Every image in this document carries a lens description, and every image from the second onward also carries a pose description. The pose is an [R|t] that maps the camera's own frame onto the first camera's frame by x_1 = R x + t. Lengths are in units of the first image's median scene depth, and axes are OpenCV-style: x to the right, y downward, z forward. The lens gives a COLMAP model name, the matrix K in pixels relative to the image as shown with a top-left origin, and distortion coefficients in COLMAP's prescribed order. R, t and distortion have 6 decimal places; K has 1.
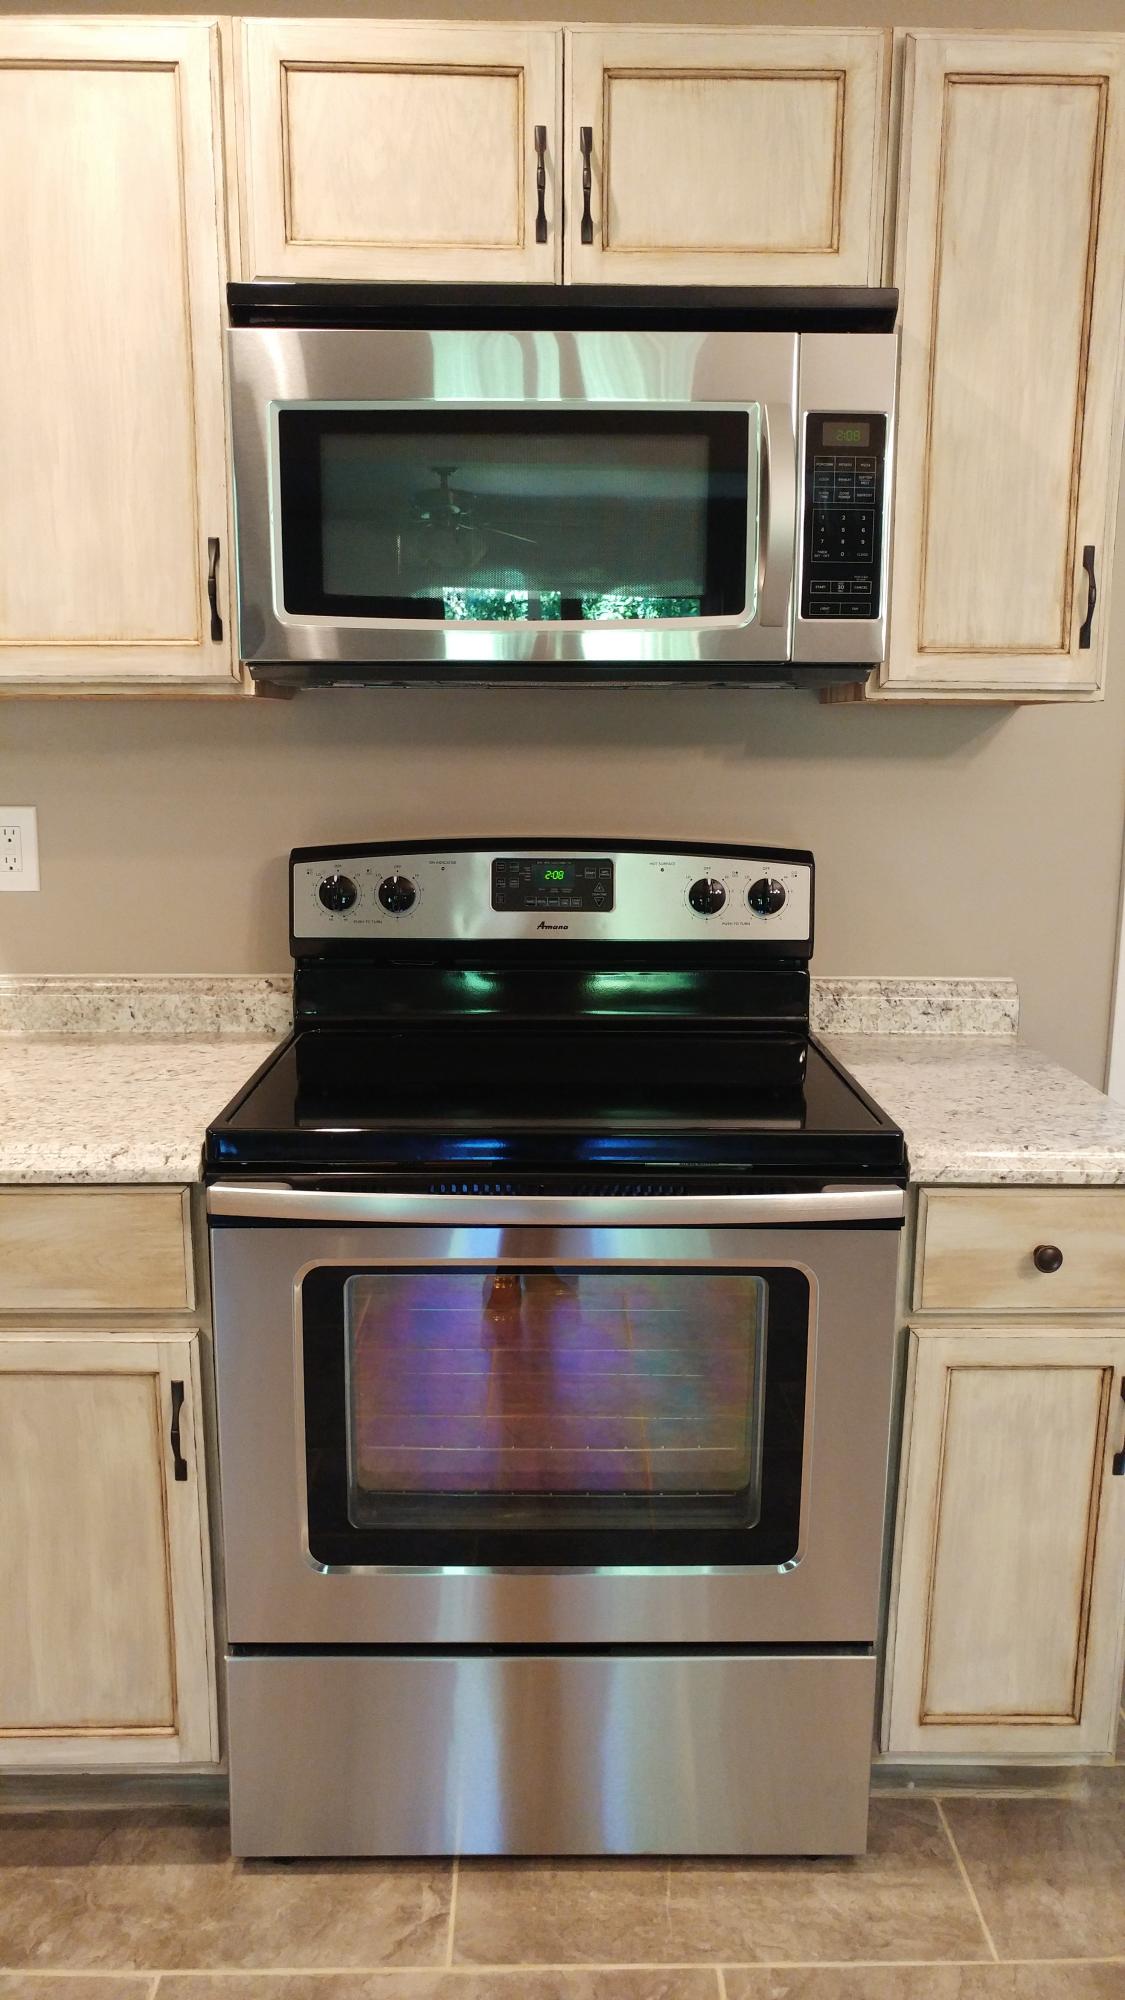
lens RADIAL K [[1355.4, 0, 562.5], [0, 1355.4, 1000.0], [0, 0, 1]] dist [-0.001183, -0.002128]
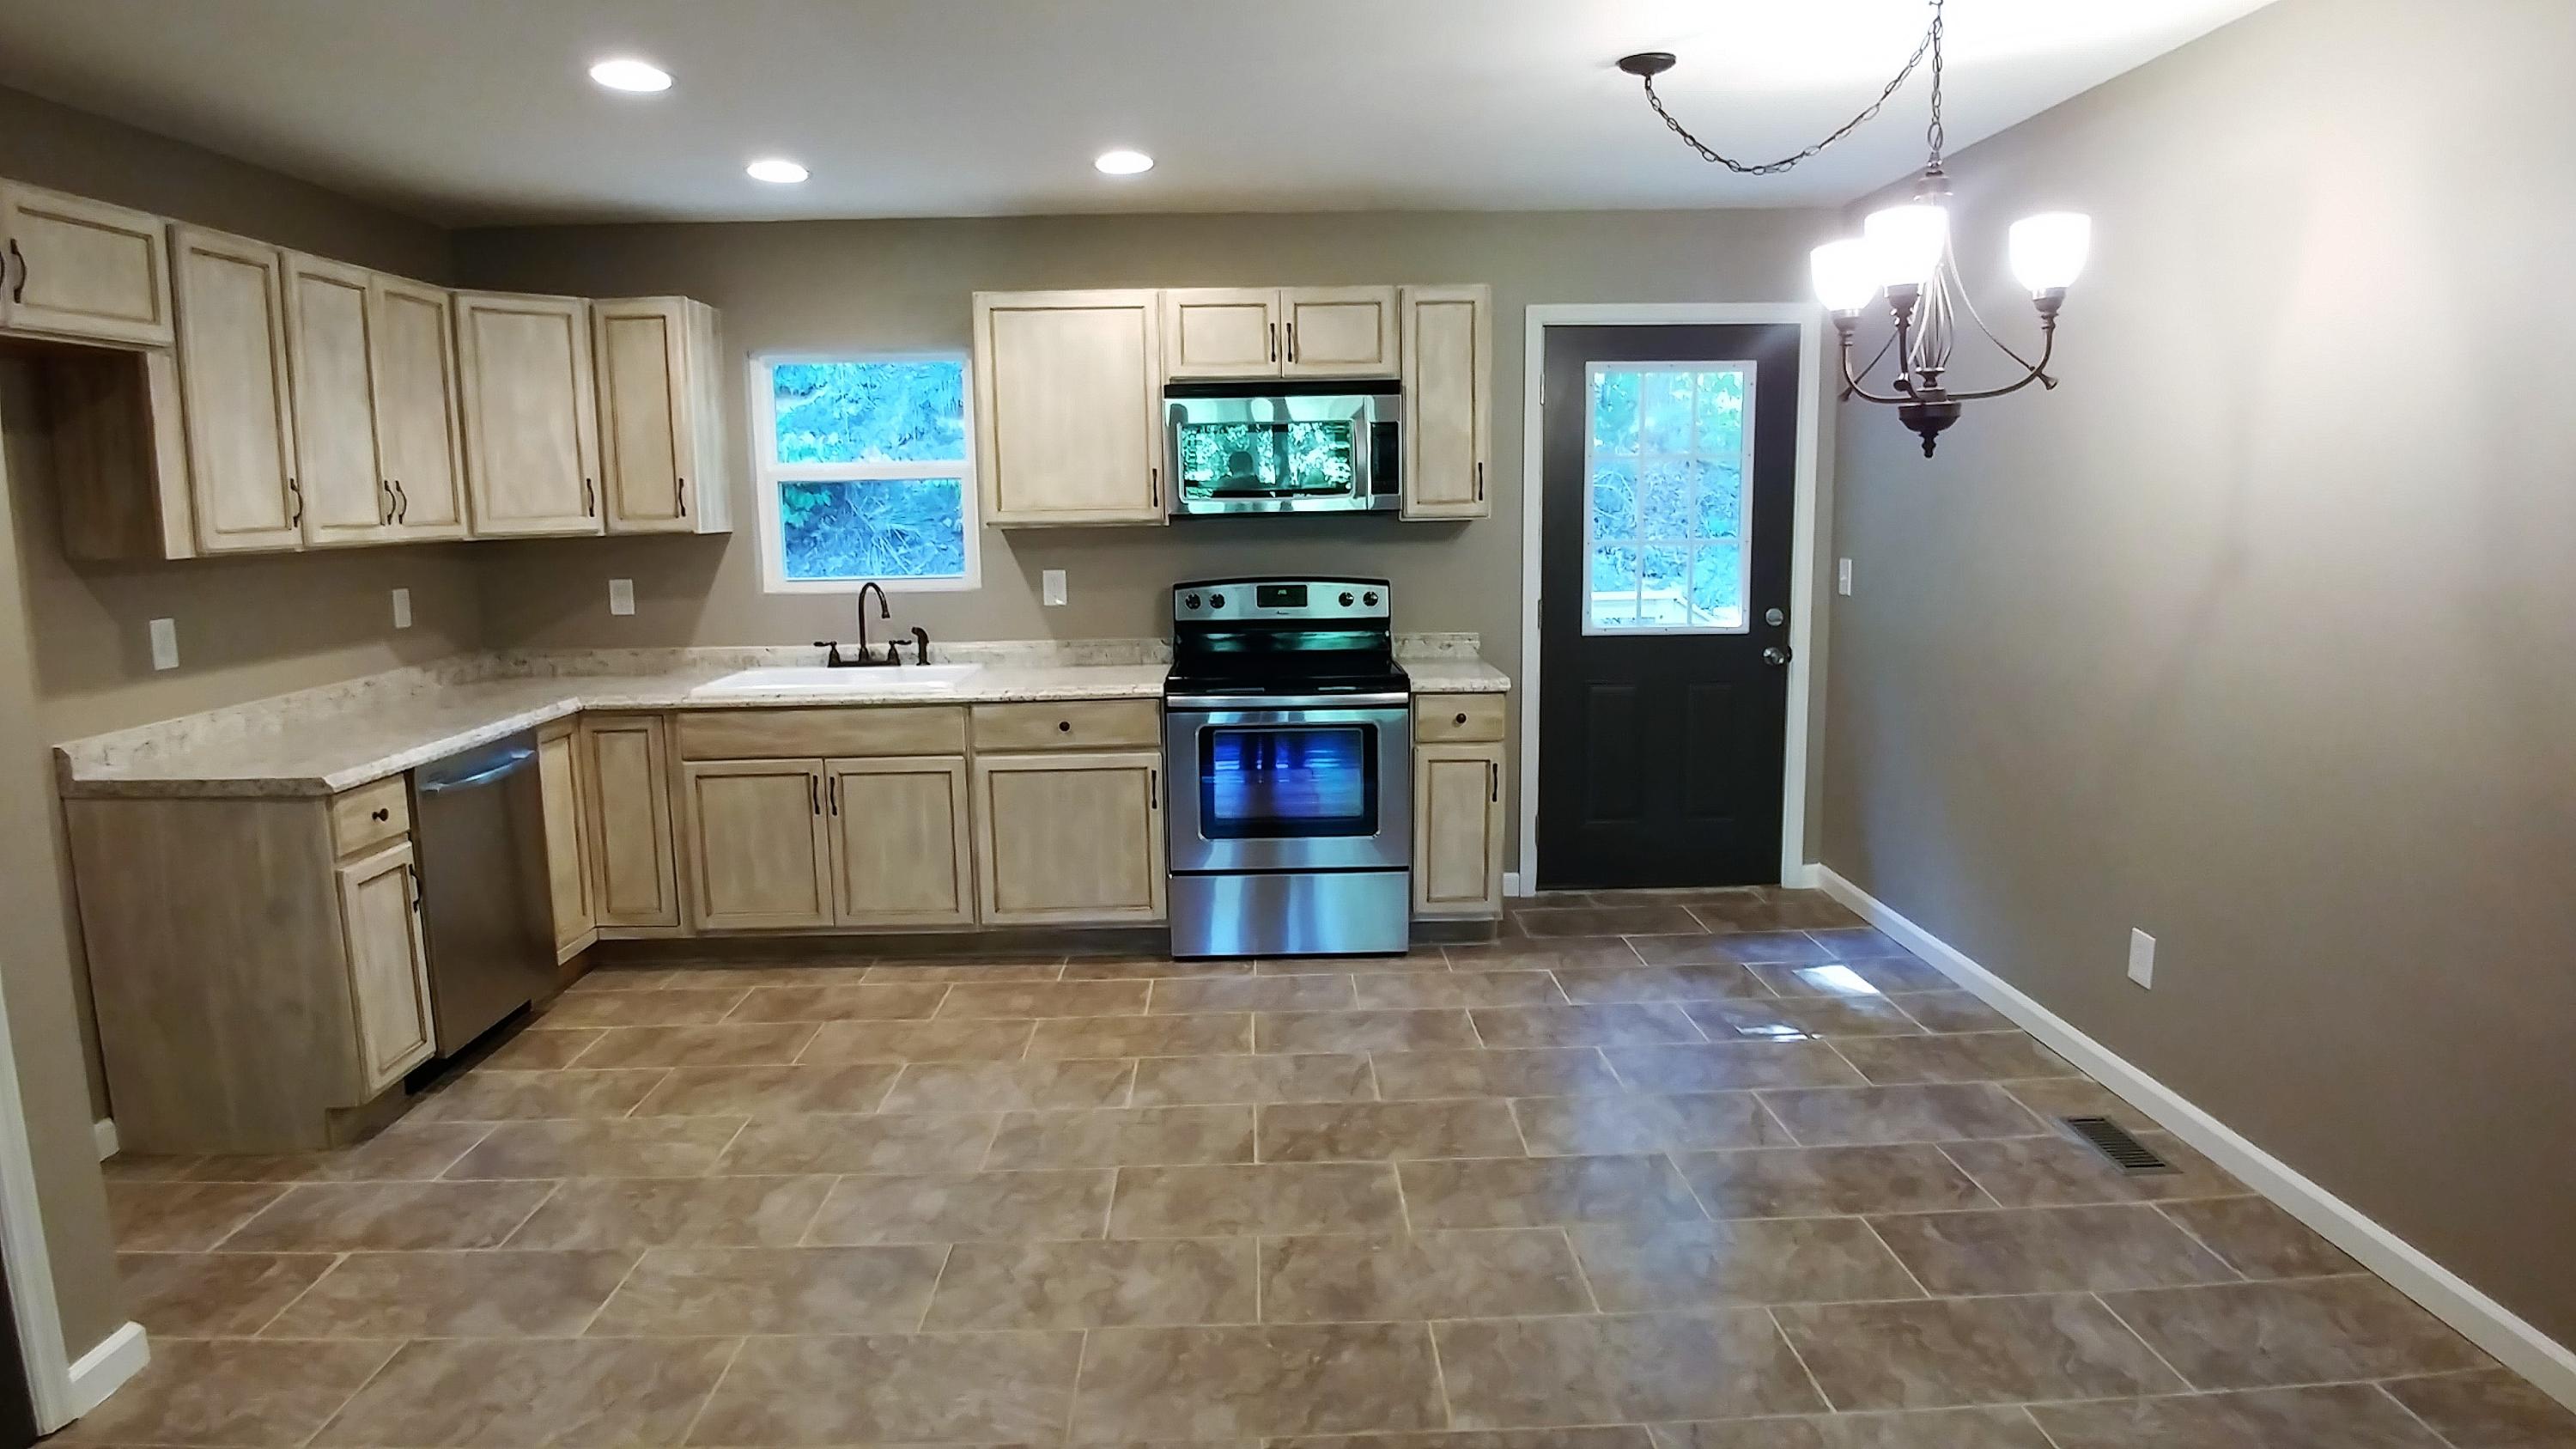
lens RADIAL K [[1397.8, 0, 1289.9], [0, 1397.8, 673.4], [0, 0, 1]] dist [-0.043939, -0.000447]
pose [[0.999660, -0.023451, 0.011408, -0.029514], [0.024086, 0.997959, -0.059137, 0.245625], [-0.009998, 0.059392, 0.998185, -1.810324]]
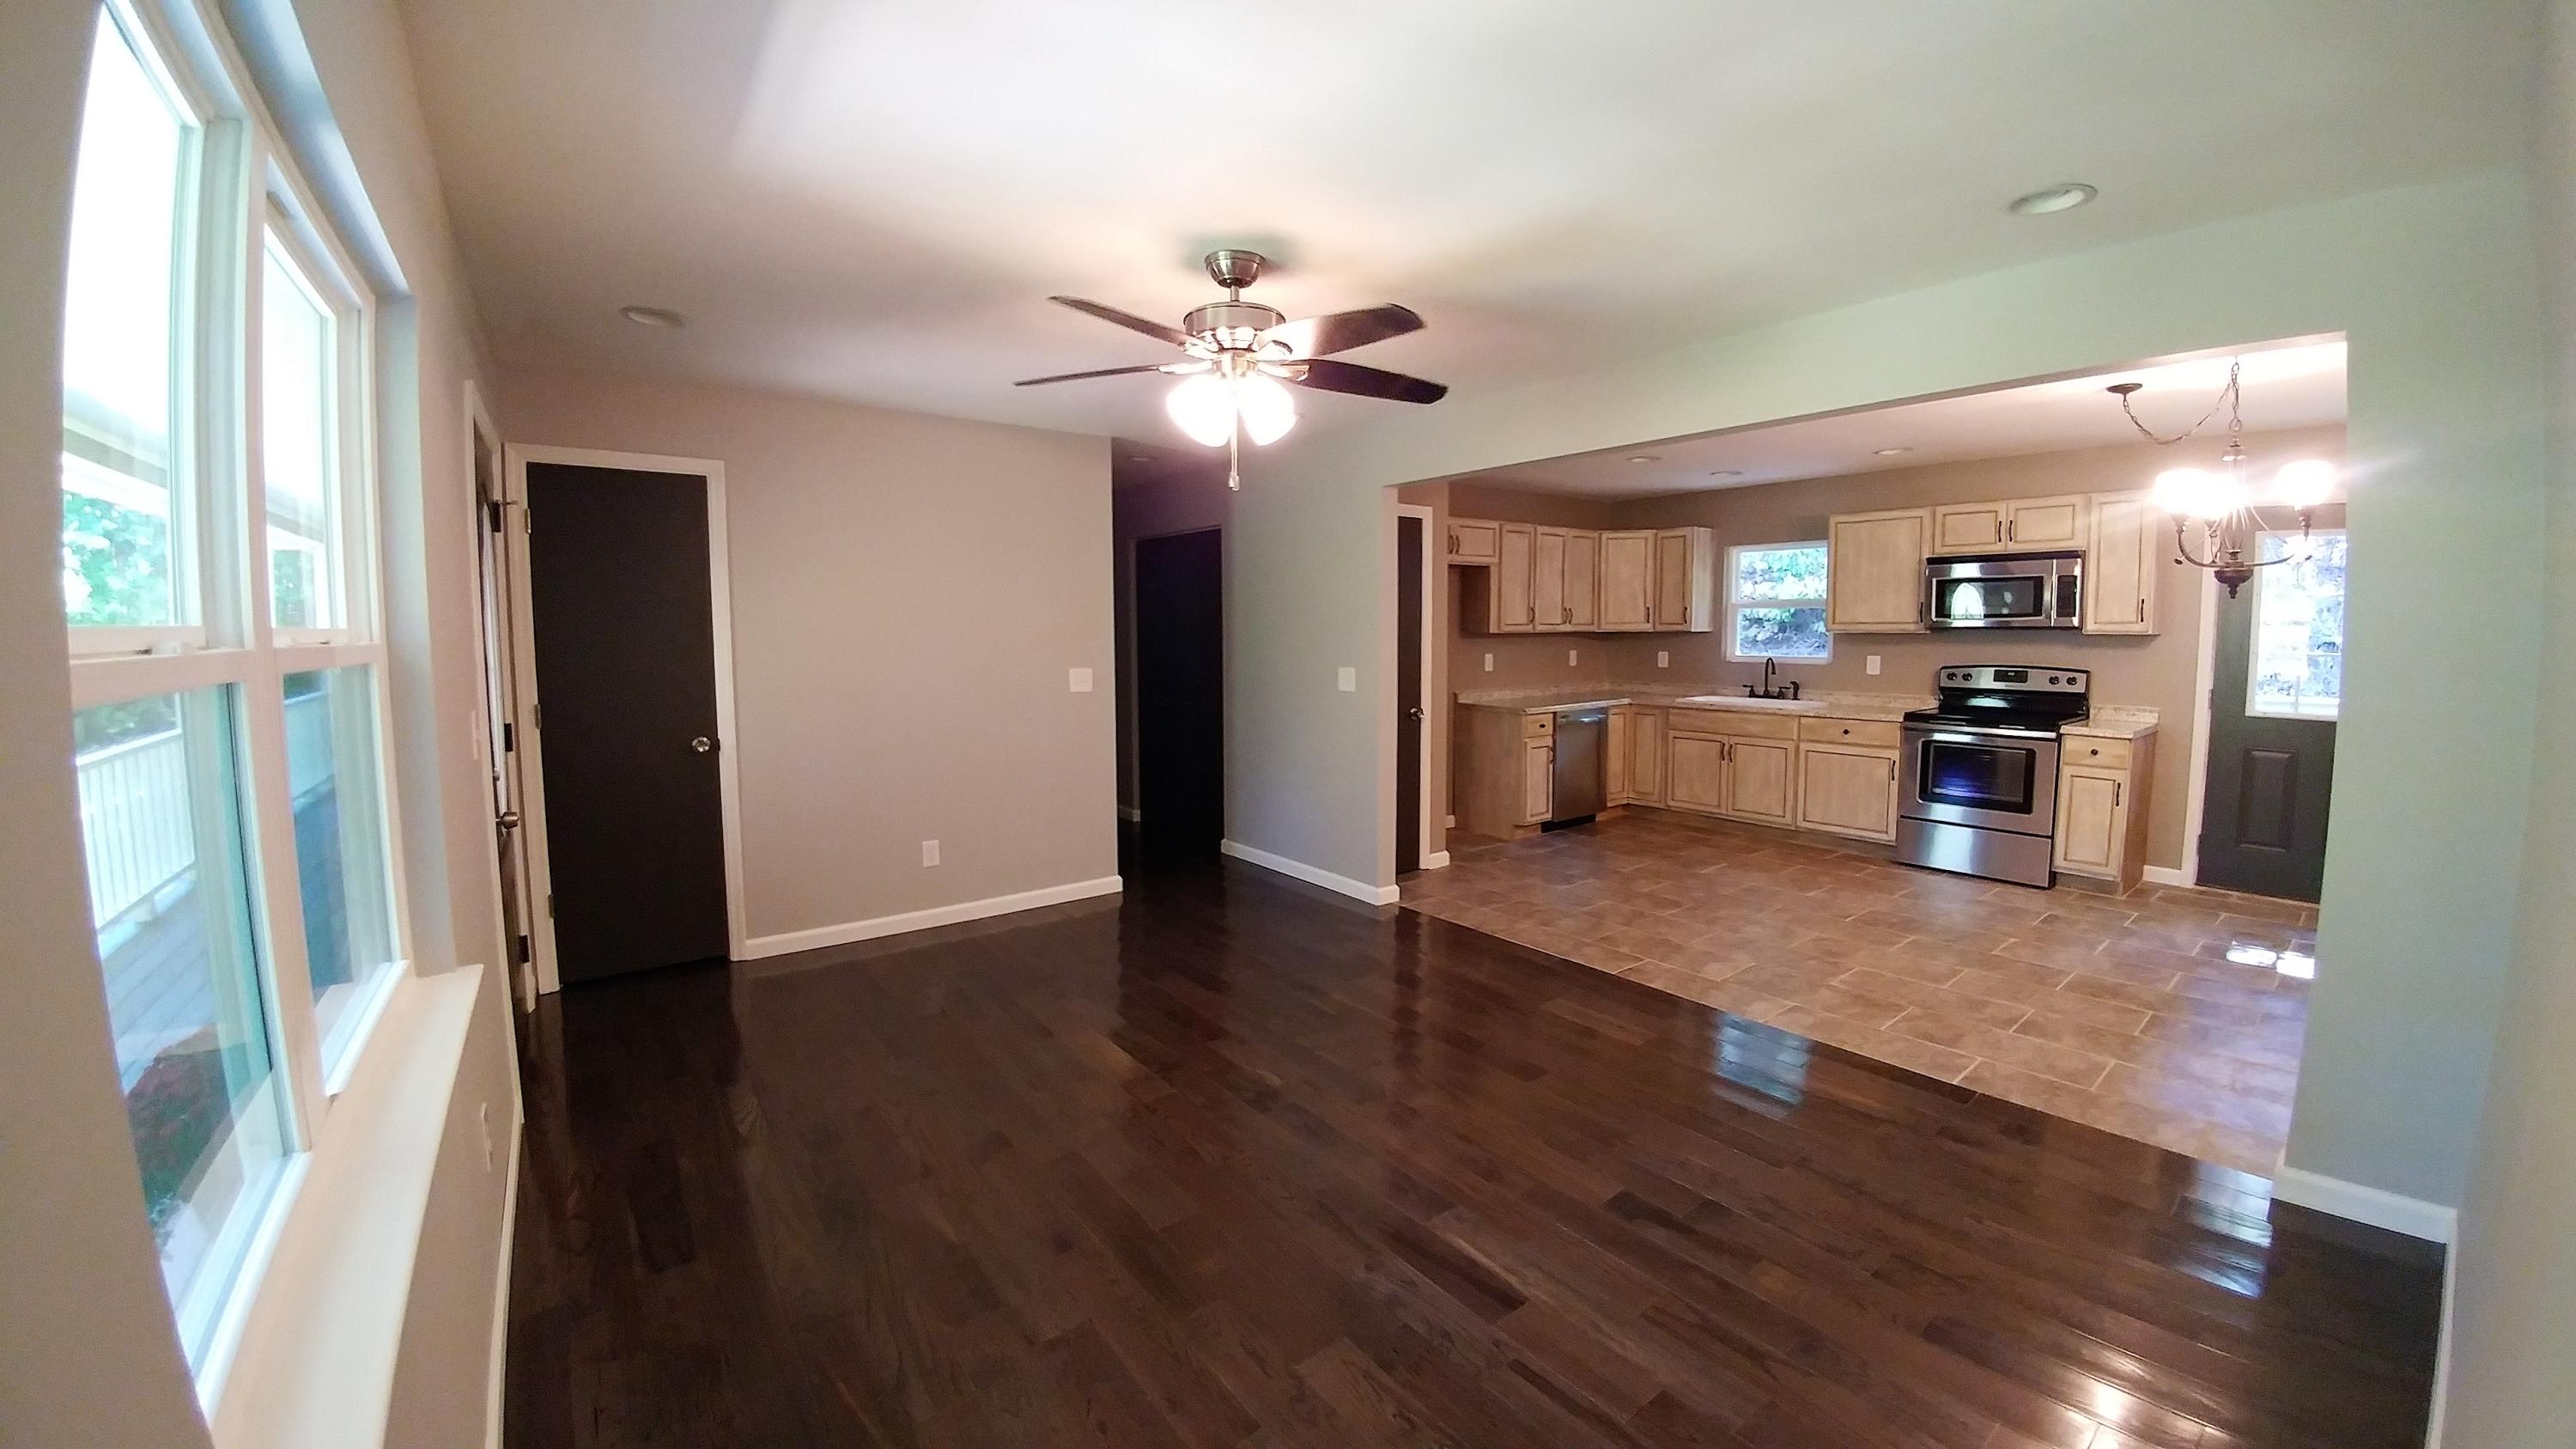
lens RADIAL K [[958.9, 0, 1282.3], [0, 958.9, 701.7], [0, 0, 1]] dist [-0.037996, -0.000098]
pose [[0.593085, 0.053925, -0.803332, 1.201707], [-0.140347, 0.989403, -0.037201, 0.504358], [0.792813, 0.134809, 0.594369, -3.011165]]
